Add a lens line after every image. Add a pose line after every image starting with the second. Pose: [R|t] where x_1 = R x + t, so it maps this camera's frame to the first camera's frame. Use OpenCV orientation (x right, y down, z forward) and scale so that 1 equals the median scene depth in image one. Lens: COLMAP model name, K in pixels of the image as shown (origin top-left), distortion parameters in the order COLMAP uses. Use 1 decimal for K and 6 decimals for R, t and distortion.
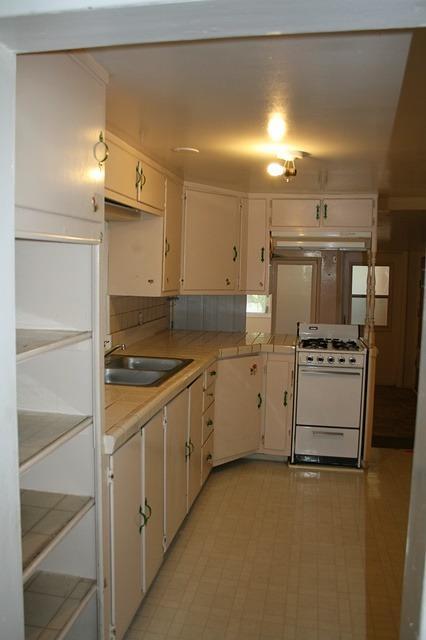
lens RADIAL K [[522.4, 0, 234.0], [0, 522.4, 317.1], [0, 0, 1]] dist [-0.076623, 0.003082]
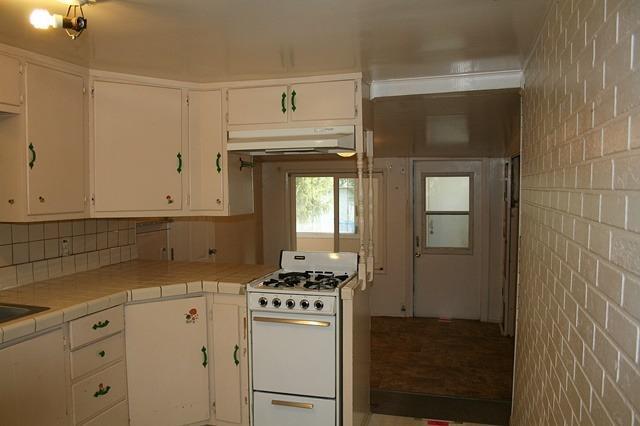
lens RADIAL K [[522.4, 0, 318.9], [0, 522.4, 230.9], [0, 0, 1]] dist [-0.076623, 0.003082]
pose [[0.992081, -0.017303, -0.124405, 0.303882], [0.016024, 0.999808, -0.011271, -0.009650], [0.124576, 0.009188, 0.992167, 0.275187]]
